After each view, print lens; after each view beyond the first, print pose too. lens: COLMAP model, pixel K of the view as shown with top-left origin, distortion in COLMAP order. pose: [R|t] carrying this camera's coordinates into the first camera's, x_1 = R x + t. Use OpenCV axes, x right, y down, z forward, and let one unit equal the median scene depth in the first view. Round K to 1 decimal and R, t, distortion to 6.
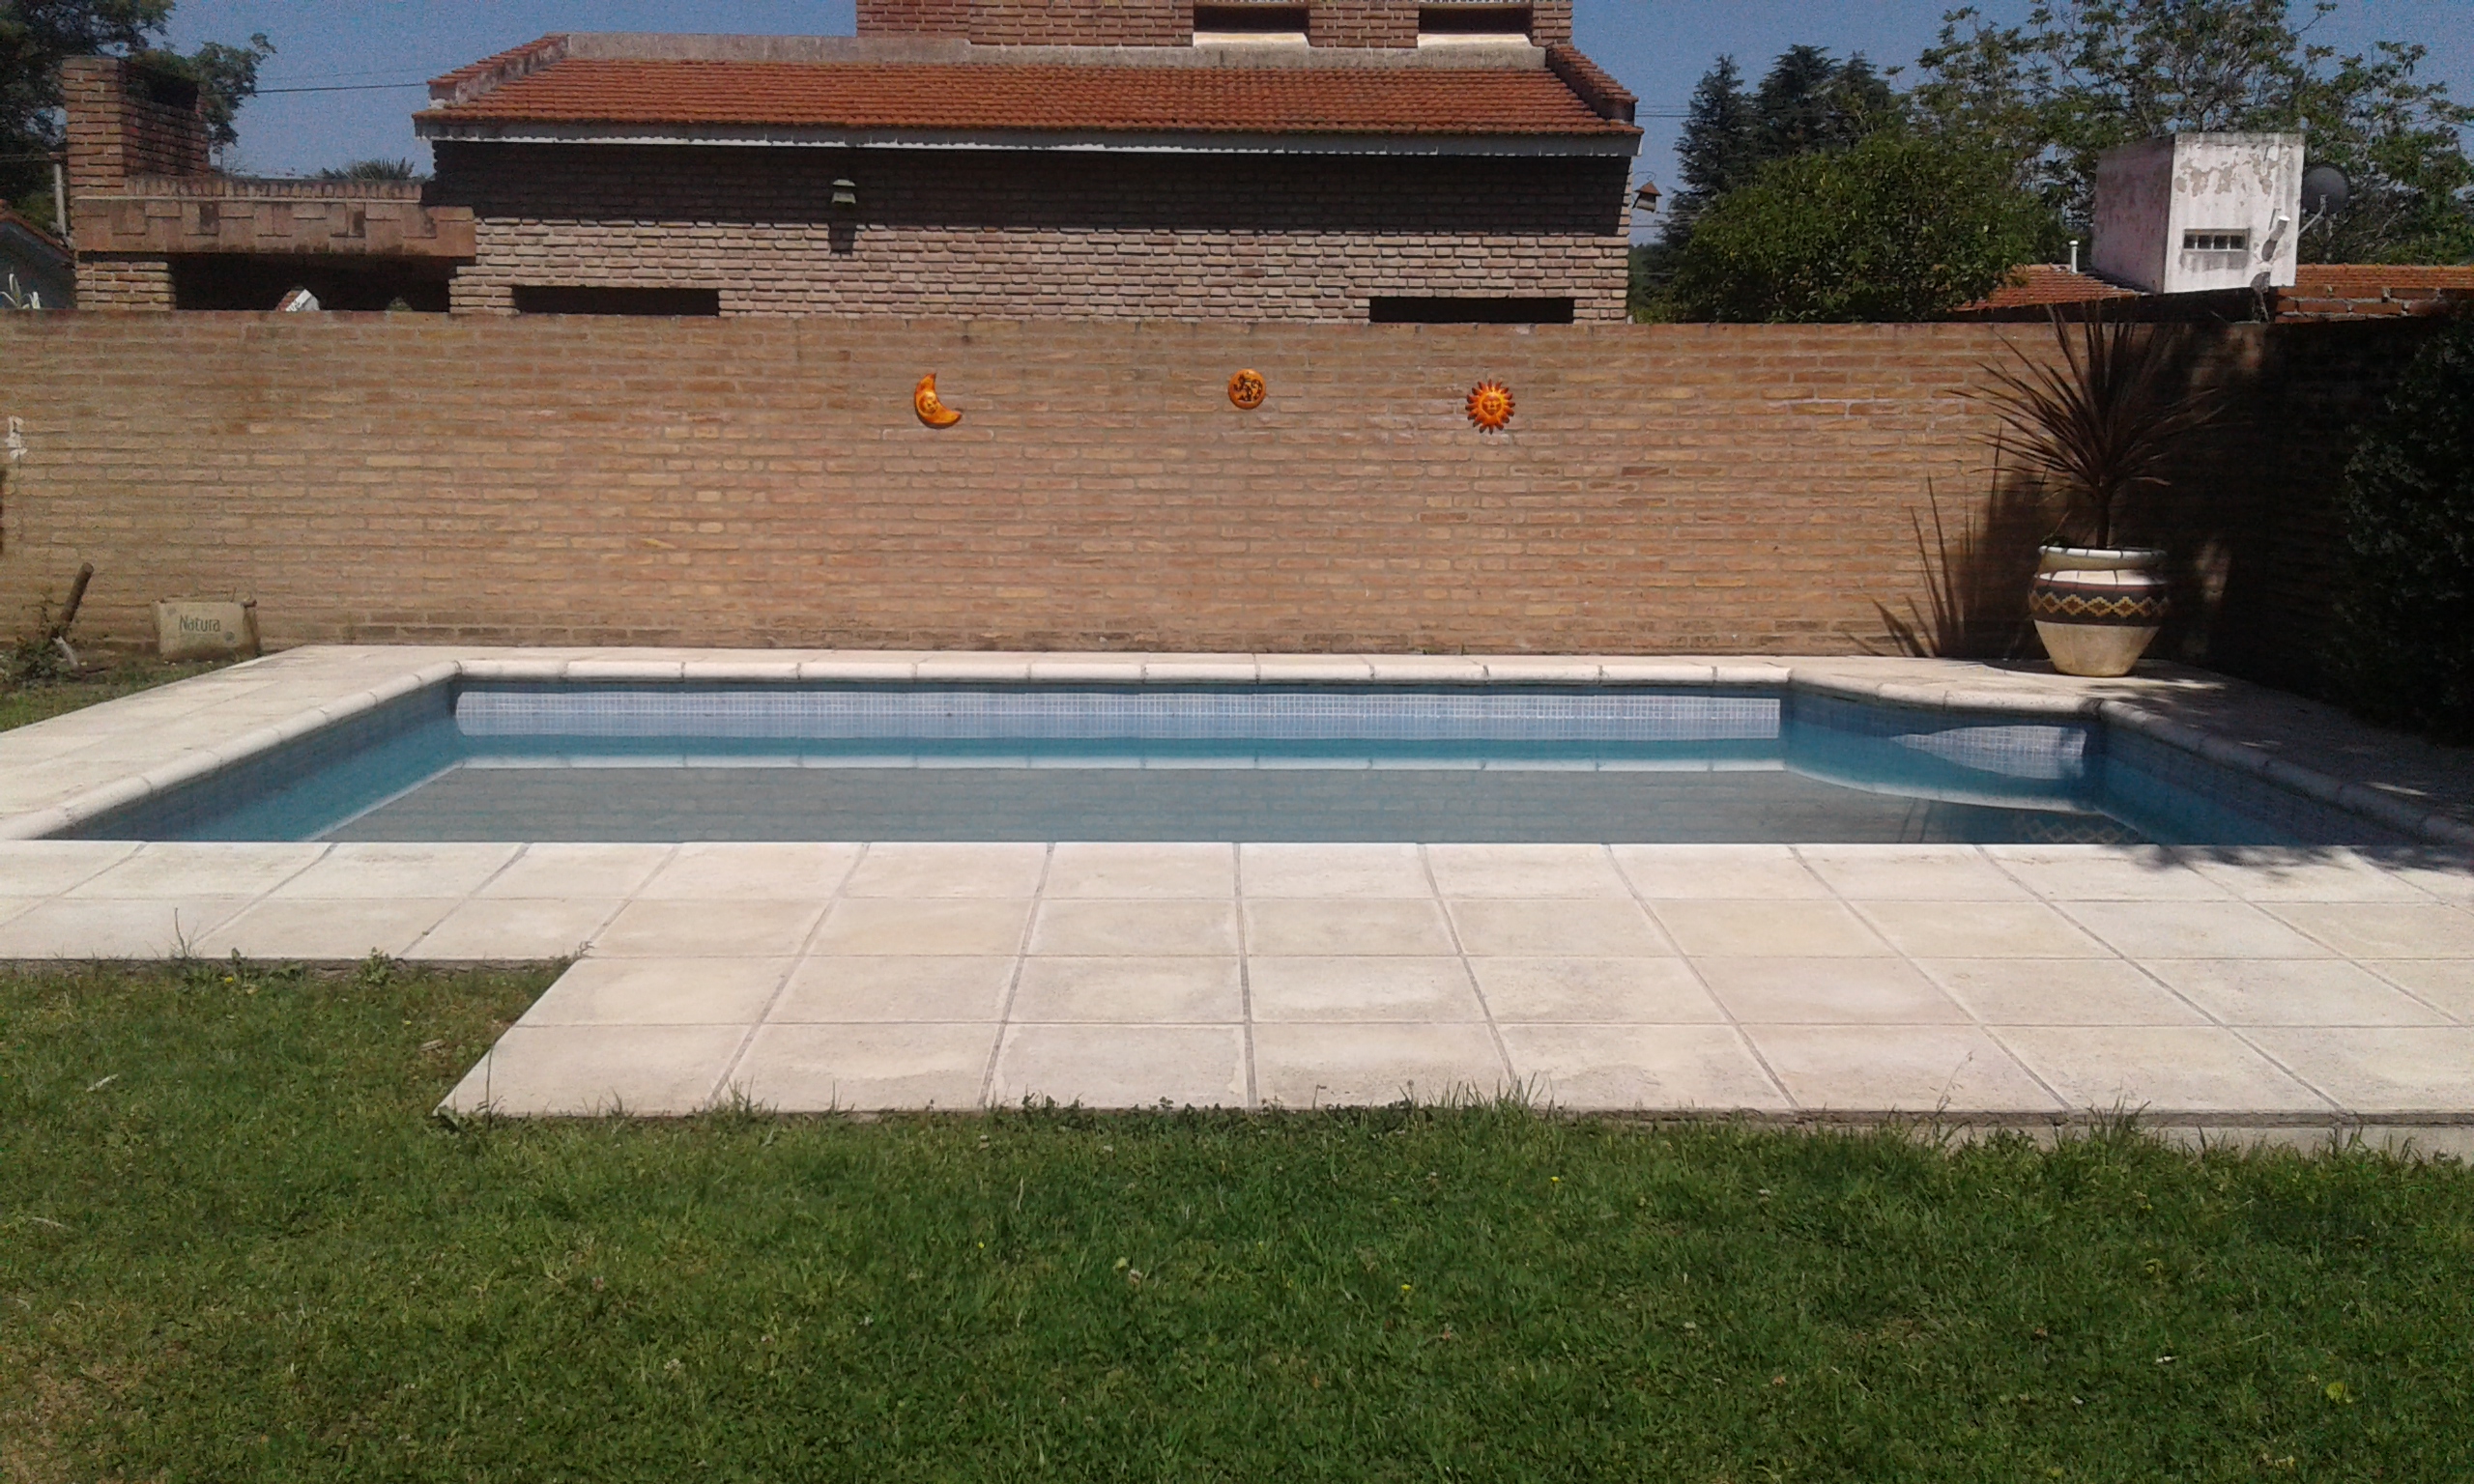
lens RADIAL K [[2160.3, 0, 1237.0], [0, 2160.3, 742.0], [0, 0, 1]] dist [0.093121, -0.171942]
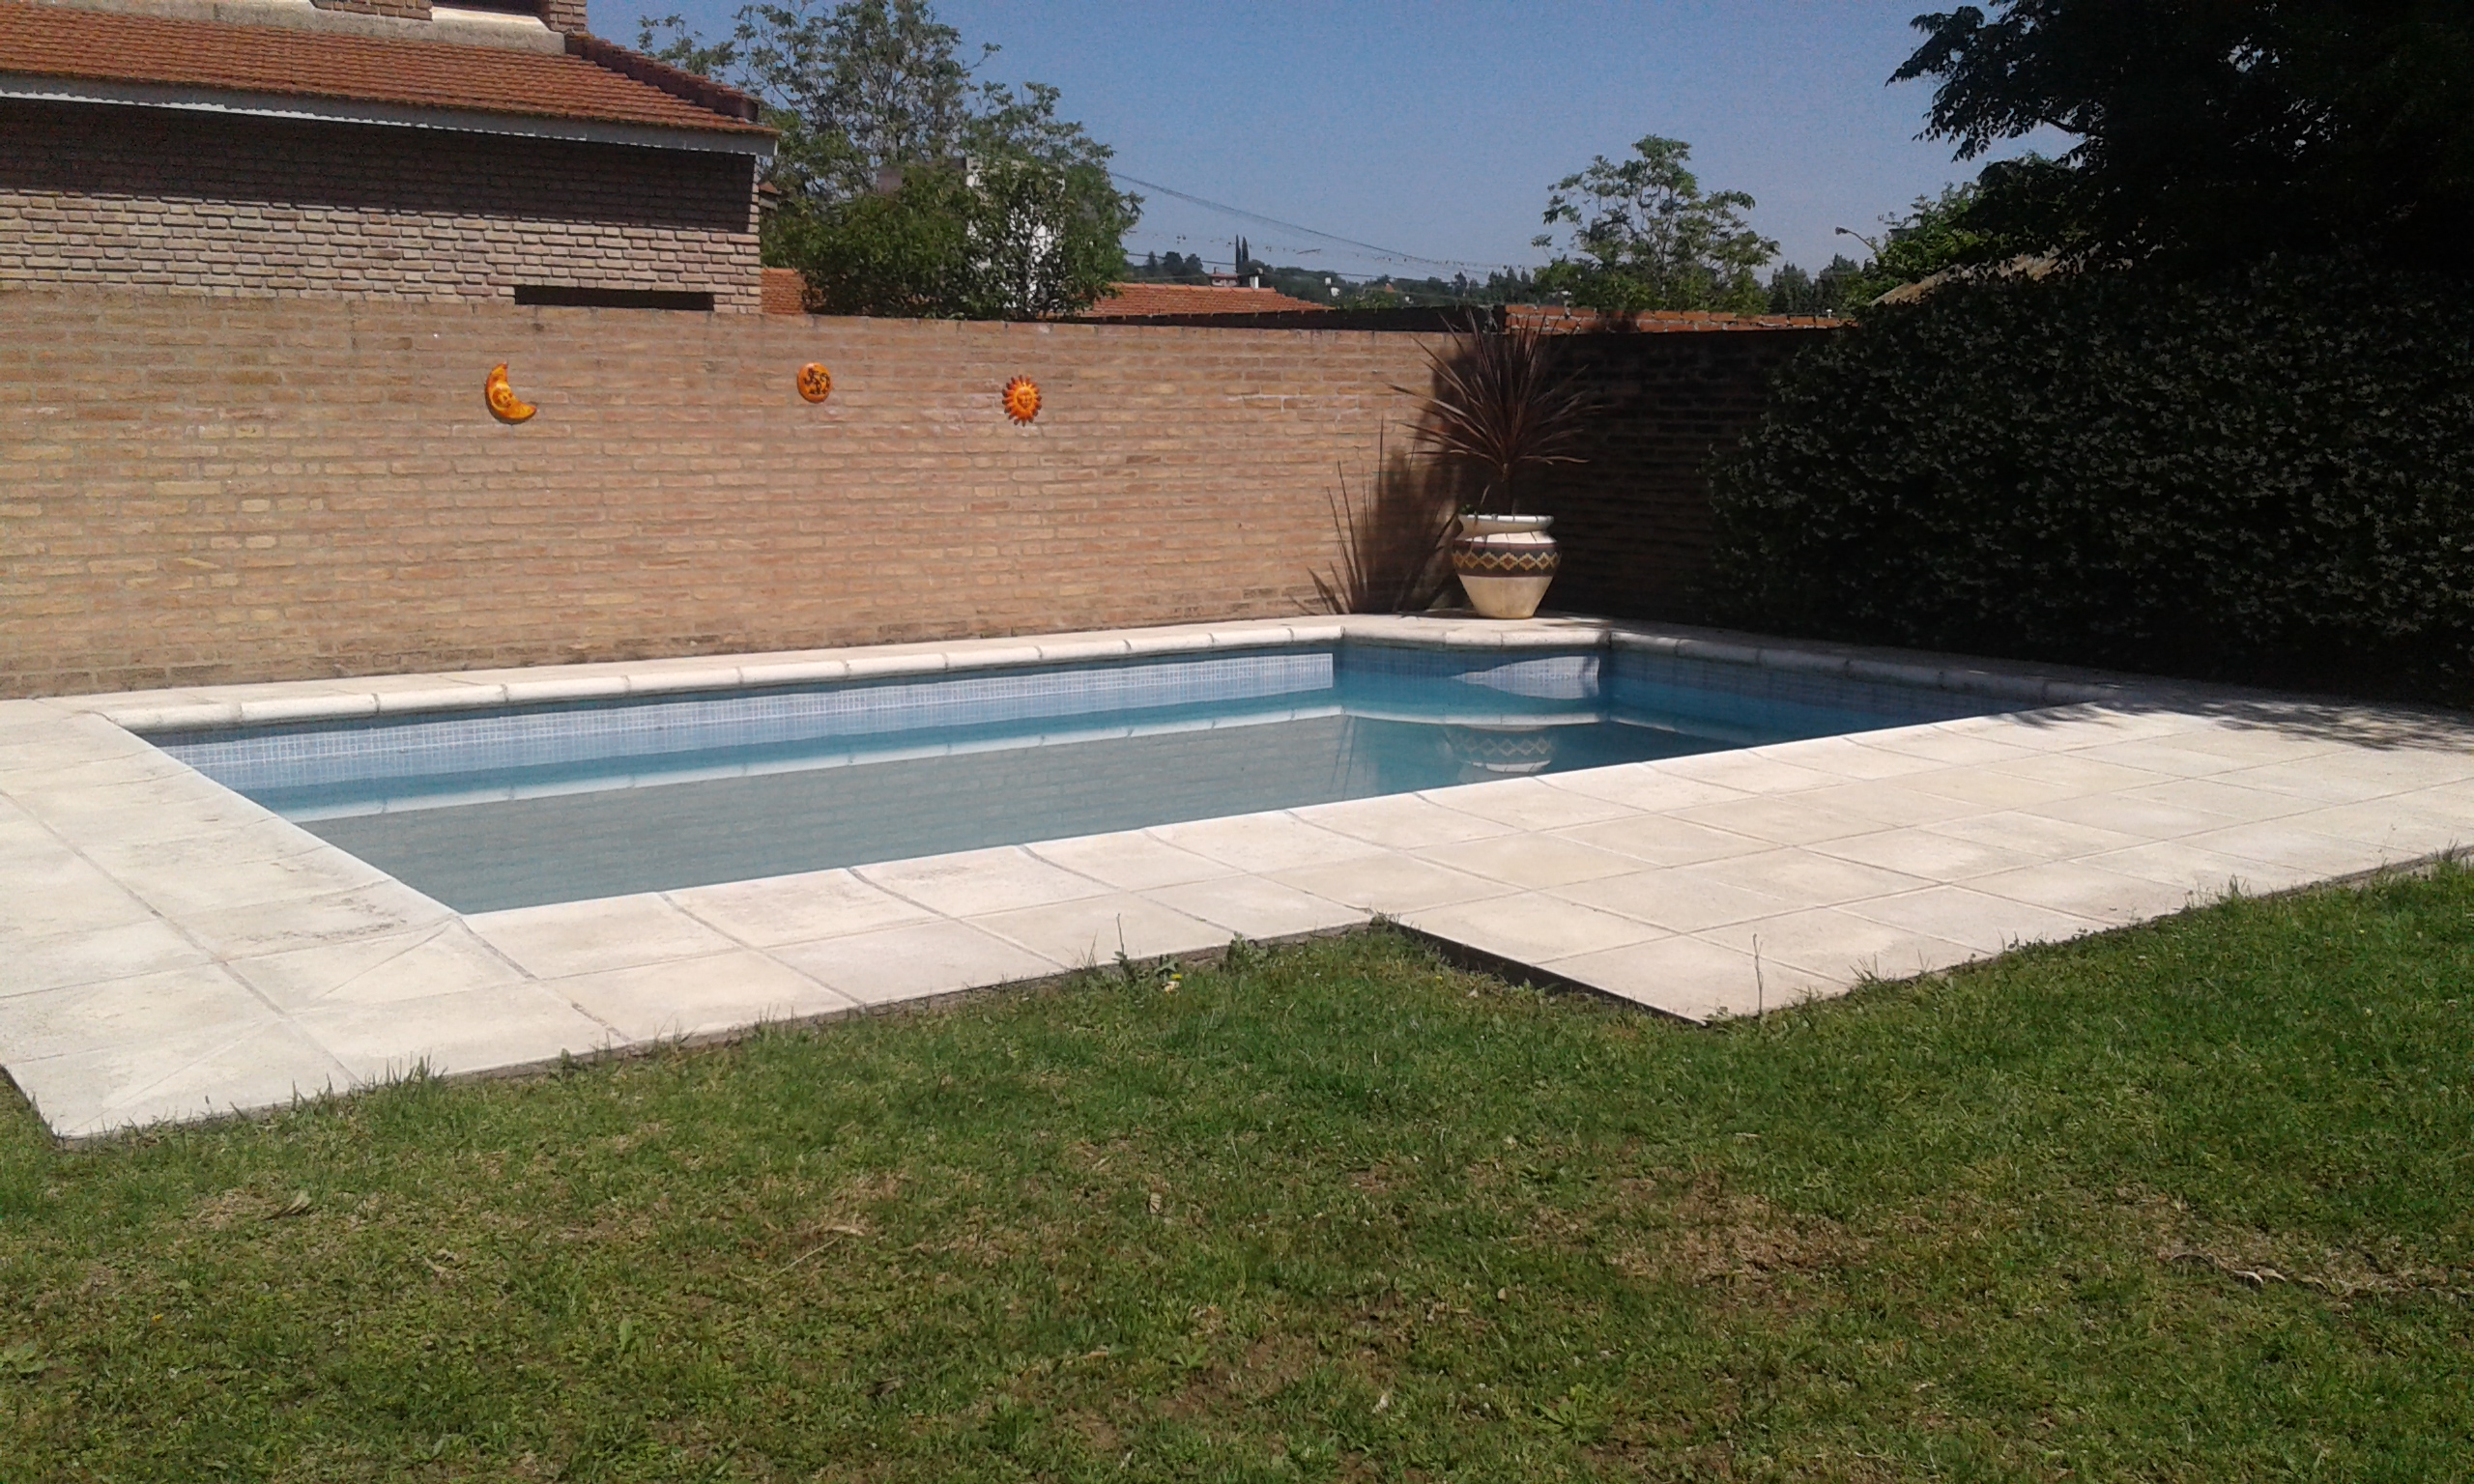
lens RADIAL K [[2160.3, 0, 1237.0], [0, 2160.3, 742.0], [0, 0, 1]] dist [0.093121, -0.171942]
pose [[0.821073, -0.091764, 0.563399, -0.408590], [0.091140, 0.995407, 0.029305, -0.010079], [-0.563501, 0.027286, 0.825665, 0.070889]]
